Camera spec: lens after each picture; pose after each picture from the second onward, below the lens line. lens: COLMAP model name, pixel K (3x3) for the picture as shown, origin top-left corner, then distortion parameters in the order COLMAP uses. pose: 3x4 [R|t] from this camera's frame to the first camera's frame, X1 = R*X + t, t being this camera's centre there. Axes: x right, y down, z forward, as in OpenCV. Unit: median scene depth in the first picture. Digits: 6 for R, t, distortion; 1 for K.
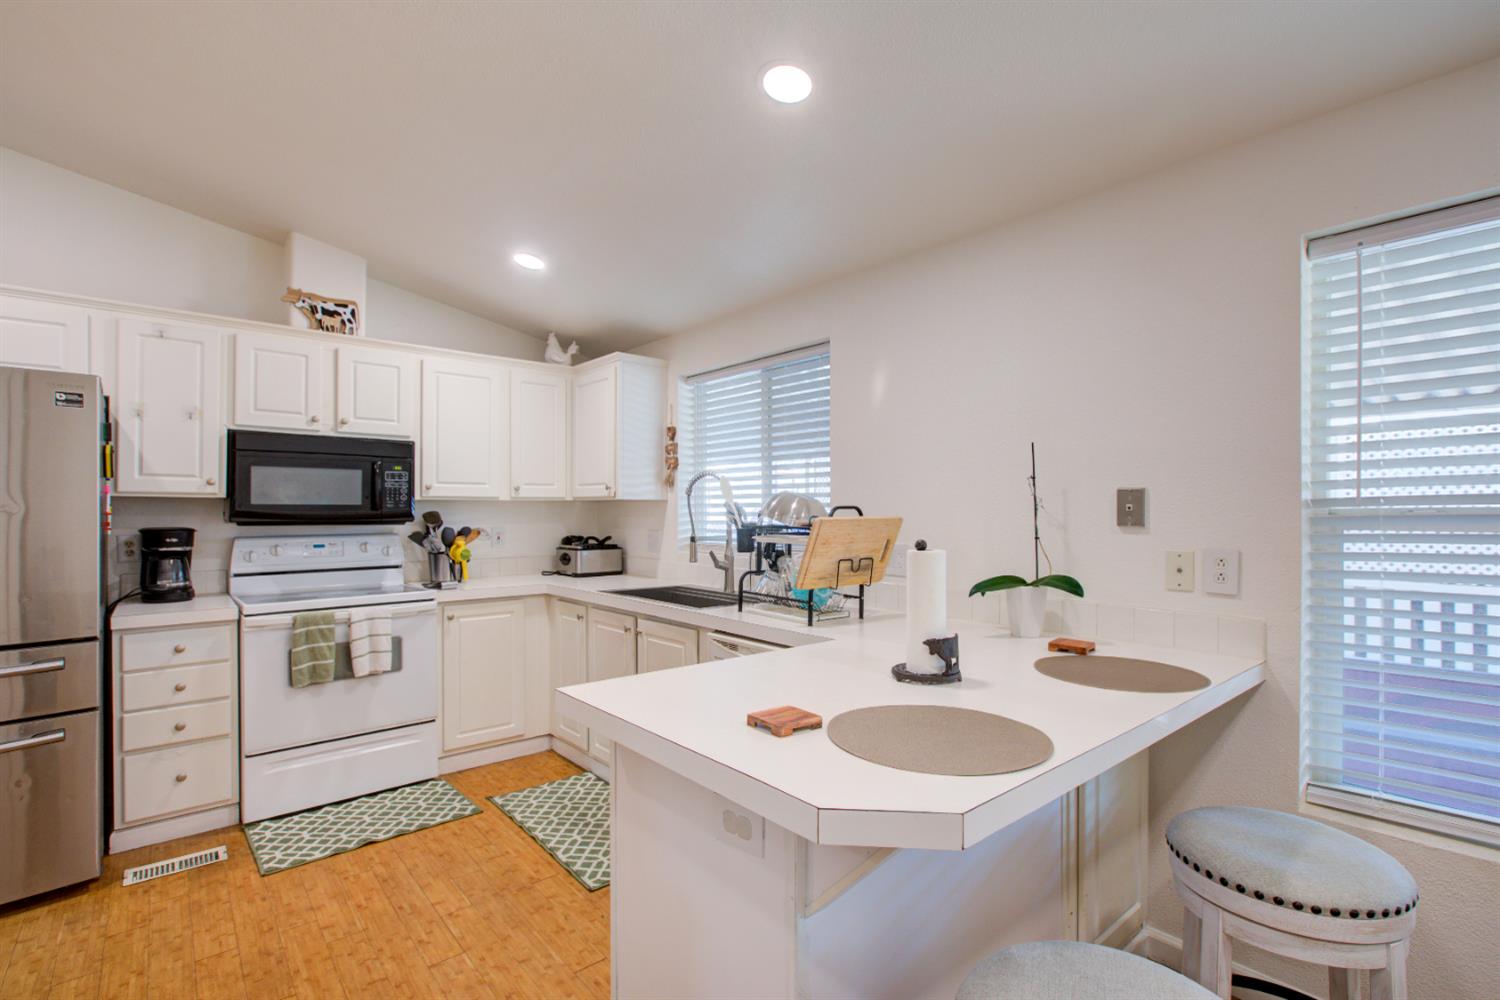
lens RADIAL K [[694.5, 0, 768.0], [0, 694.5, 512.2], [0, 0, 1]] dist [-0.014718, 0.006690]
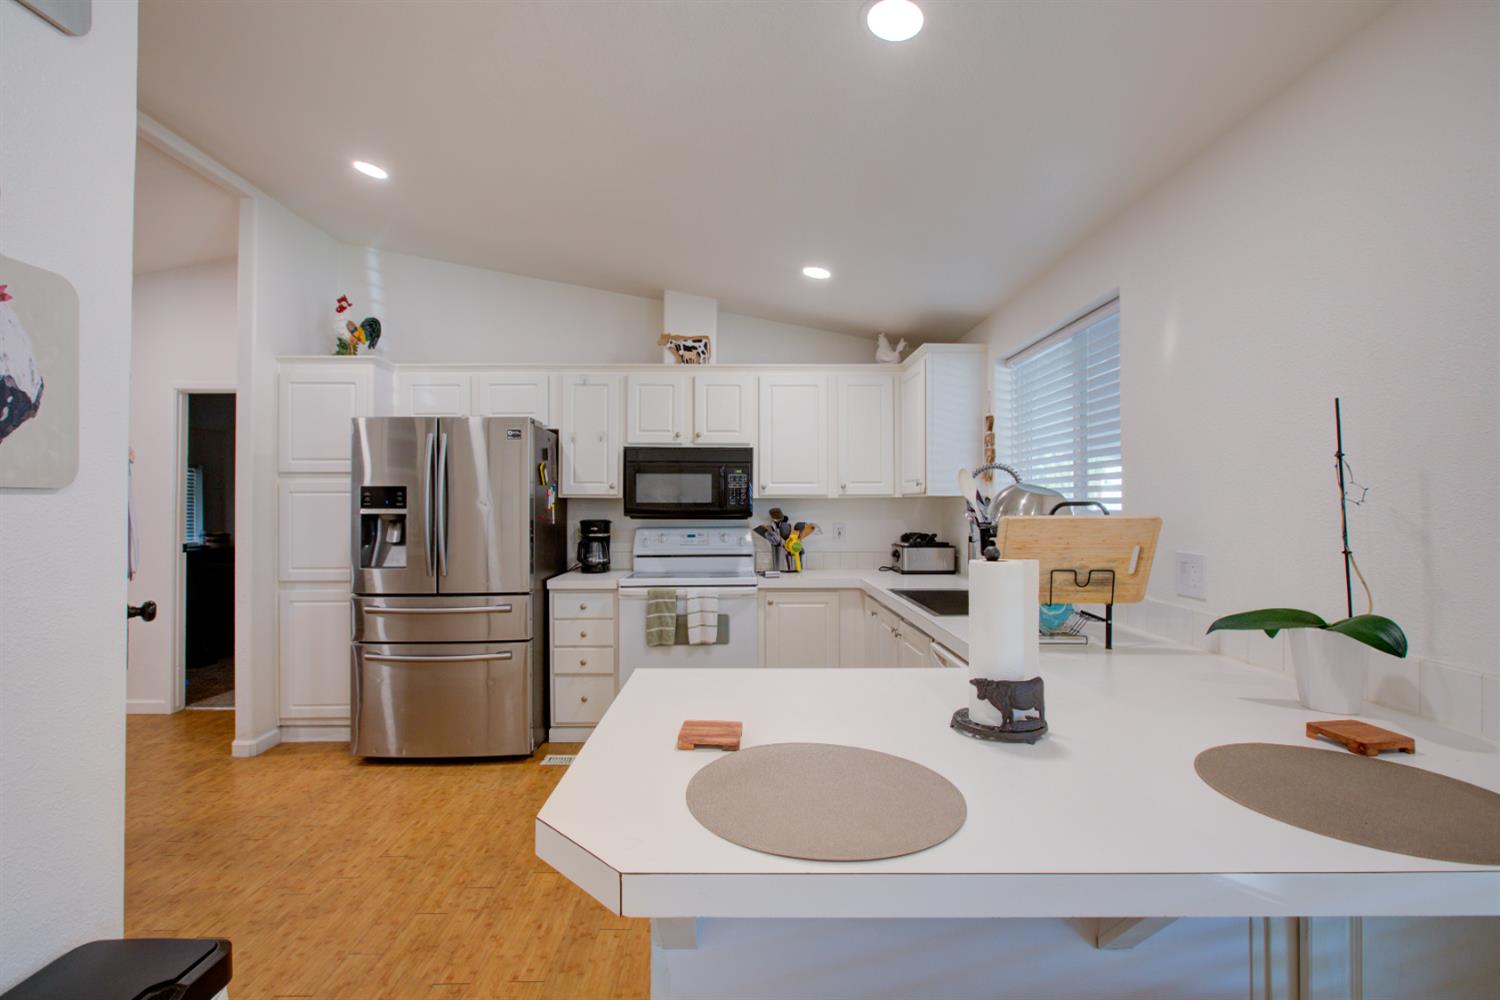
lens RADIAL K [[694.5, 0, 757.6], [0, 694.5, 503.6], [0, 0, 1]] dist [-0.014718, 0.006690]
pose [[0.759867, -0.003884, -0.650067, 0.288558], [-0.000801, 0.999976, -0.006911, -0.001022], [0.650078, 0.005773, 0.759846, 0.142770]]
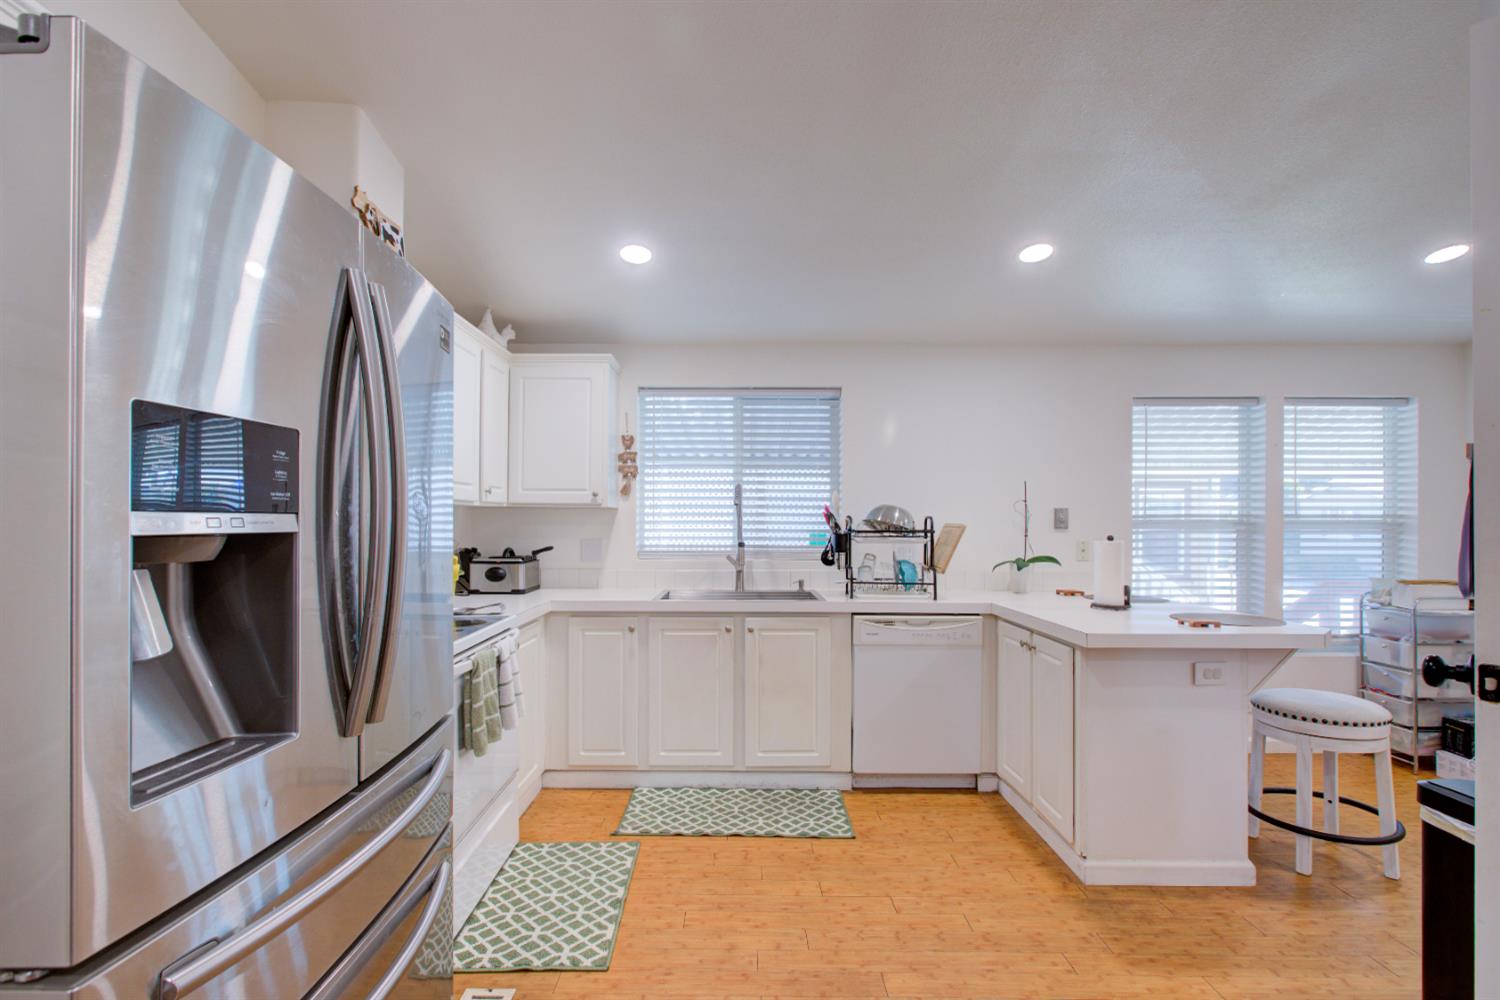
lens RADIAL K [[694.5, 0, 735.0], [0, 694.5, 518.8], [0, 0, 1]] dist [-0.014718, 0.006690]
pose [[0.661673, 0.004613, 0.749778, -1.018150], [-0.000773, 0.999985, -0.005470, 0.003558], [-0.749792, 0.003040, 0.661667, 0.287020]]
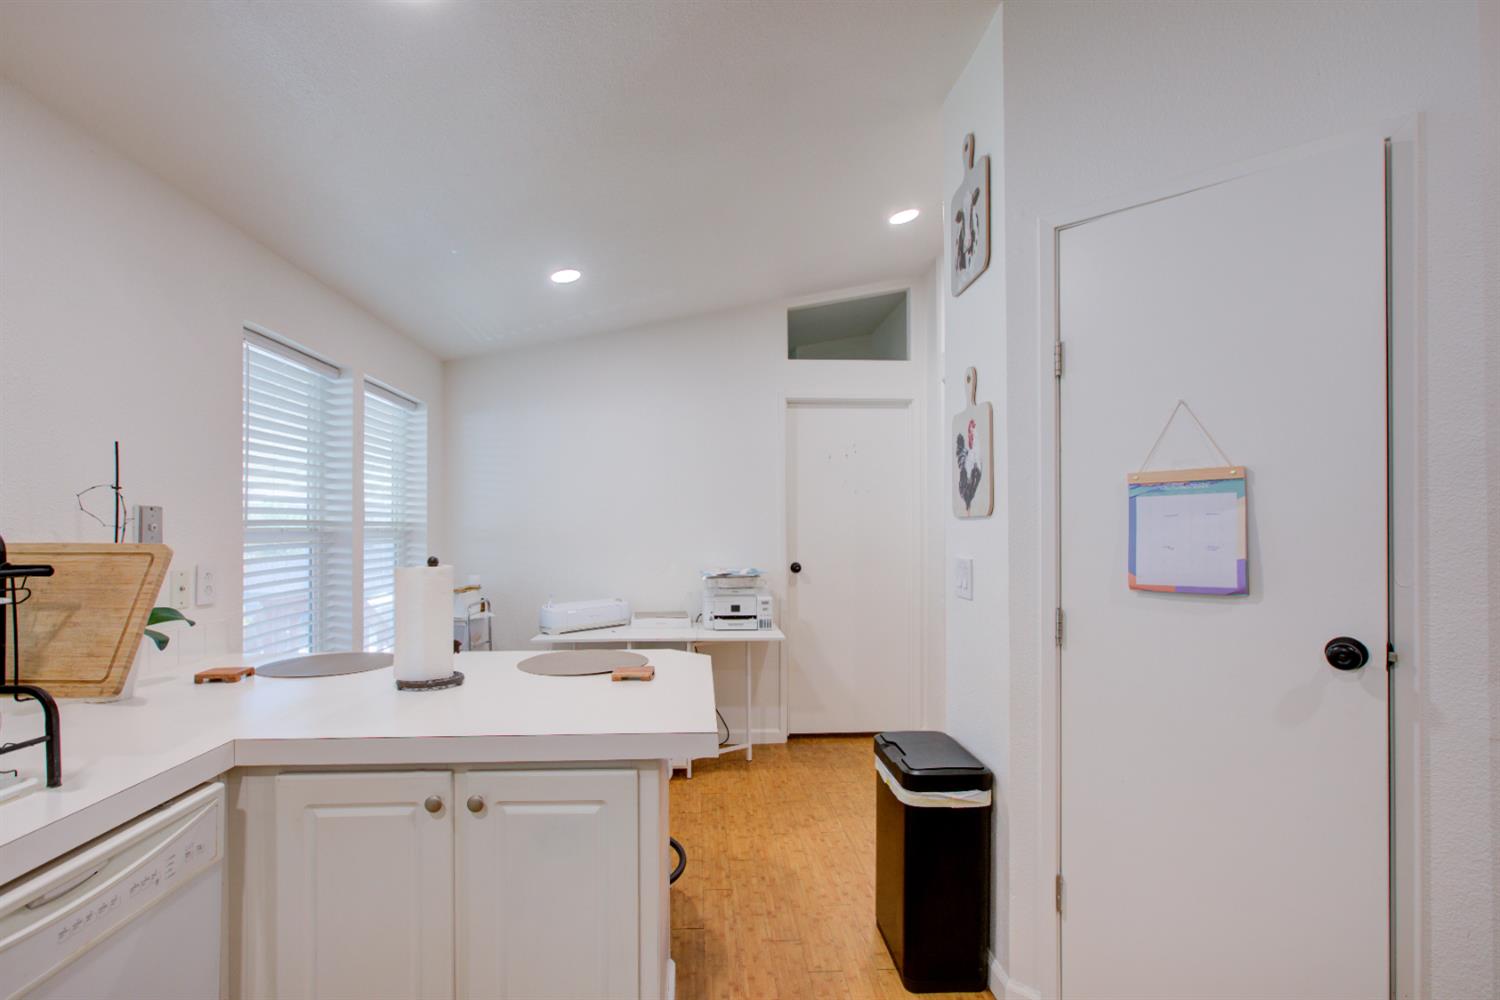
lens RADIAL K [[694.5, 0, 732.5], [0, 694.5, 535.5], [0, 0, 1]] dist [-0.014718, 0.006690]
pose [[-0.783792, -0.005619, 0.620999, -0.443814], [0.003269, 0.999908, 0.013173, -0.003047], [-0.621015, 0.012355, -0.783701, 0.850639]]
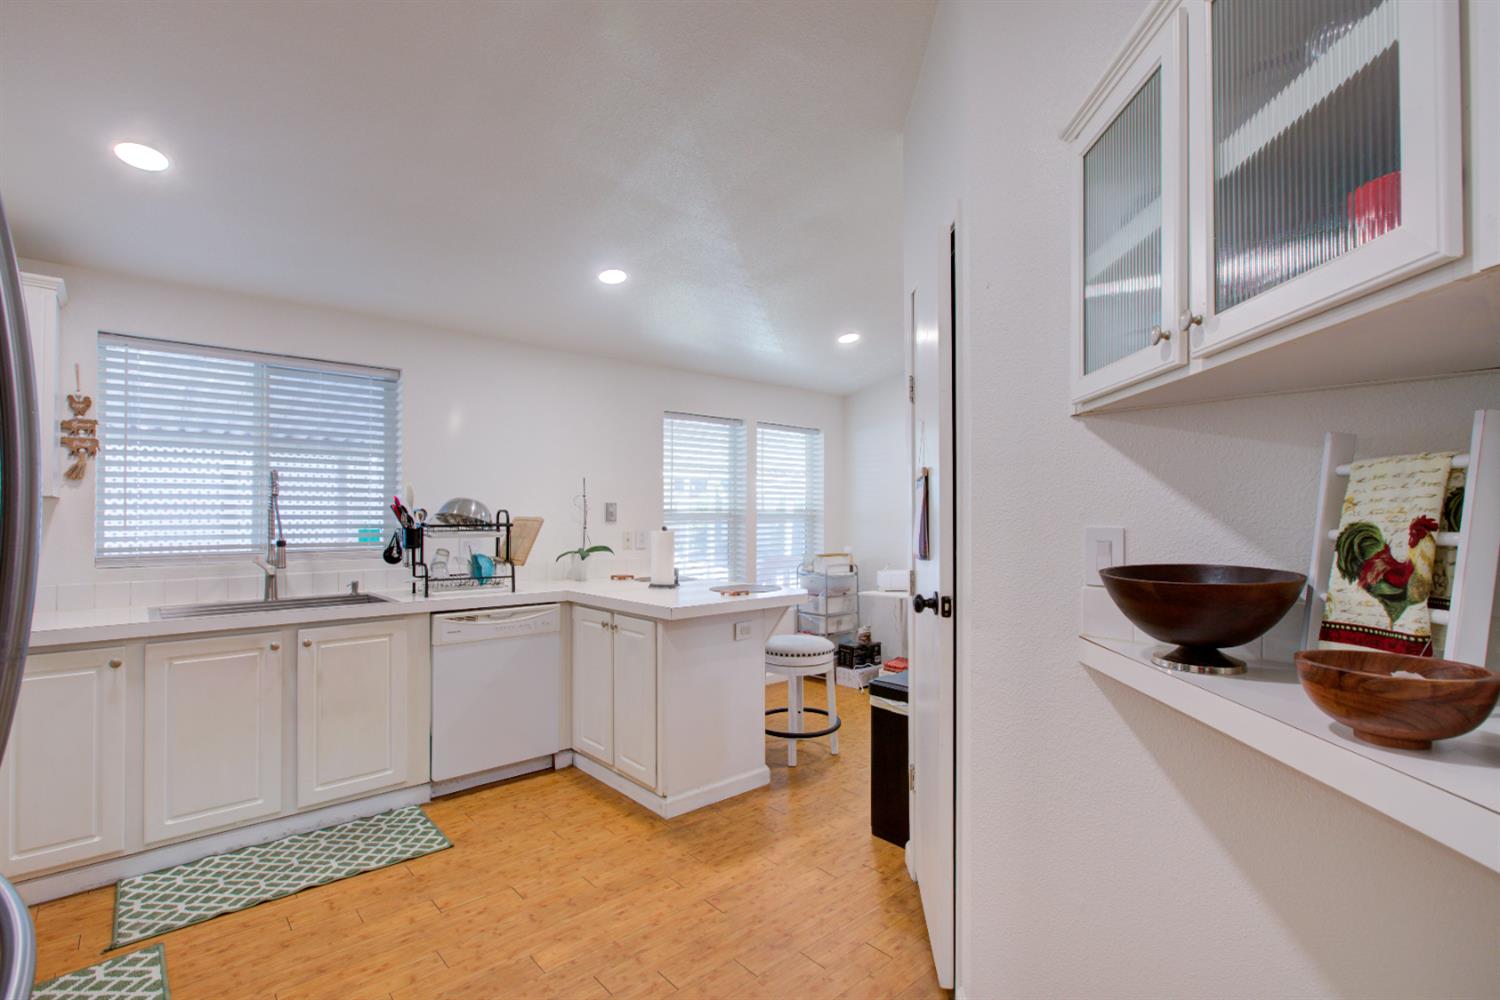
lens RADIAL K [[694.5, 0, 756.0], [0, 694.5, 506.2], [0, 0, 1]] dist [-0.014718, 0.006690]
pose [[-0.021701, 0.012799, 0.999683, -1.115555], [0.003203, 0.999914, -0.012733, 0.002743], [-0.999759, 0.002925, -0.021740, 0.412969]]
